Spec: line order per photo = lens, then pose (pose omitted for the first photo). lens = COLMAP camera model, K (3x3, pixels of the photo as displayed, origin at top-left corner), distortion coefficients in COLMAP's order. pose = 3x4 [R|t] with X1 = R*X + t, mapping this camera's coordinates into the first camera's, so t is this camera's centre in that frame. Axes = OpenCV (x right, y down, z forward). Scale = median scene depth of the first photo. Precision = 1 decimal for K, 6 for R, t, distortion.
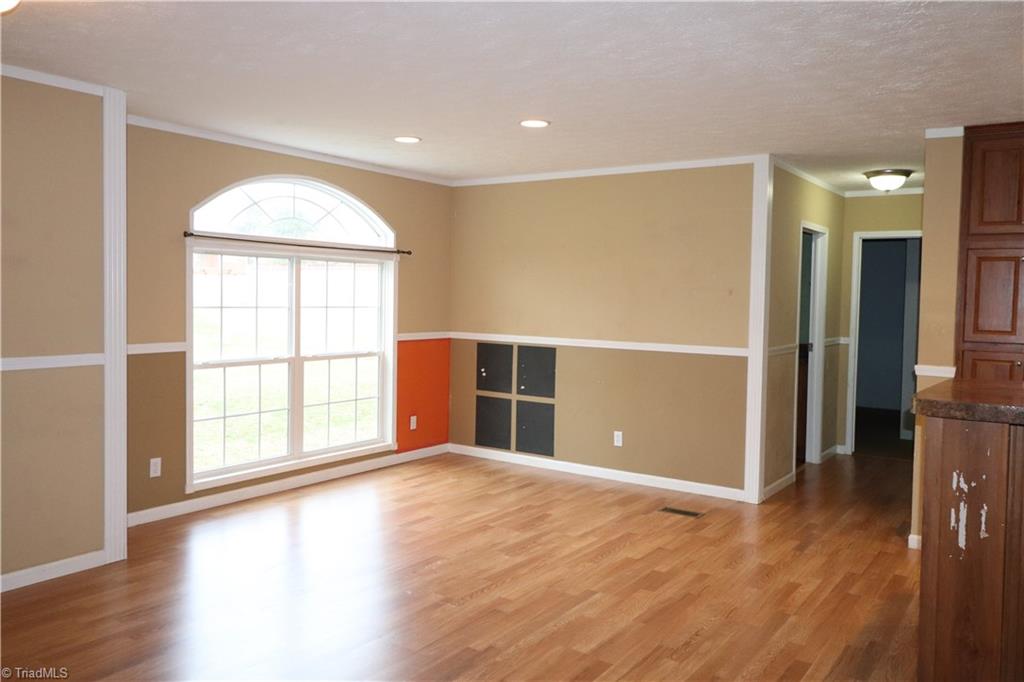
lens RADIAL K [[801.8, 0, 513.9], [0, 801.8, 342.2], [0, 0, 1]] dist [0.007858, 0.001330]
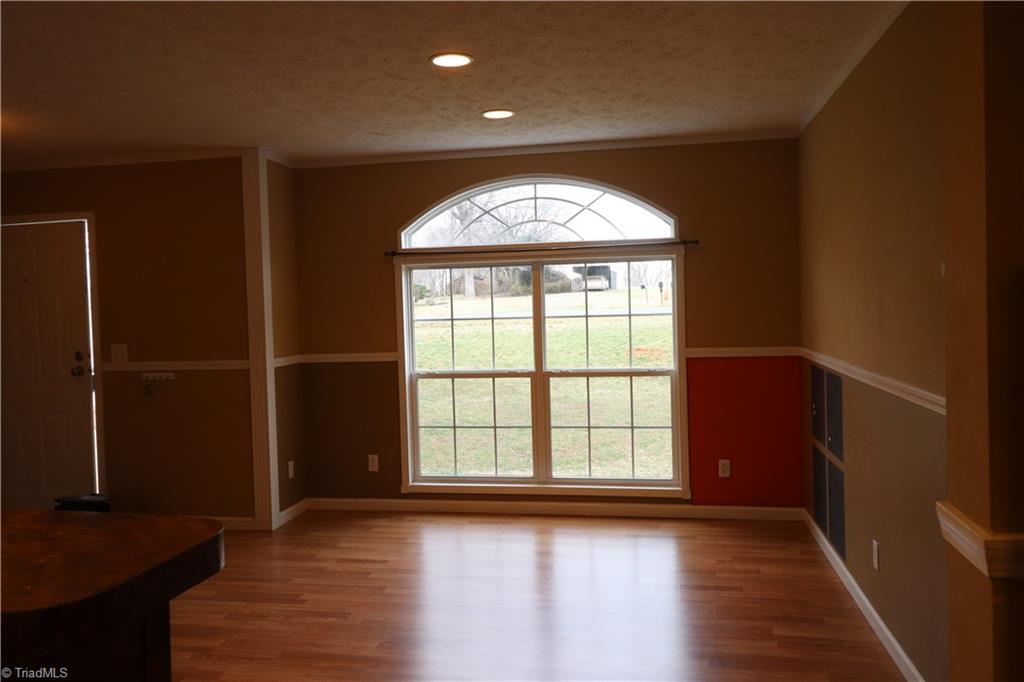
lens RADIAL K [[801.8, 0, 513.2], [0, 801.8, 334.7], [0, 0, 1]] dist [0.007858, 0.001330]
pose [[0.411031, 0.005823, -0.911603, 0.553833], [-0.019233, 0.999812, -0.002285, -0.021213], [0.911418, 0.018472, 0.411066, 0.599392]]
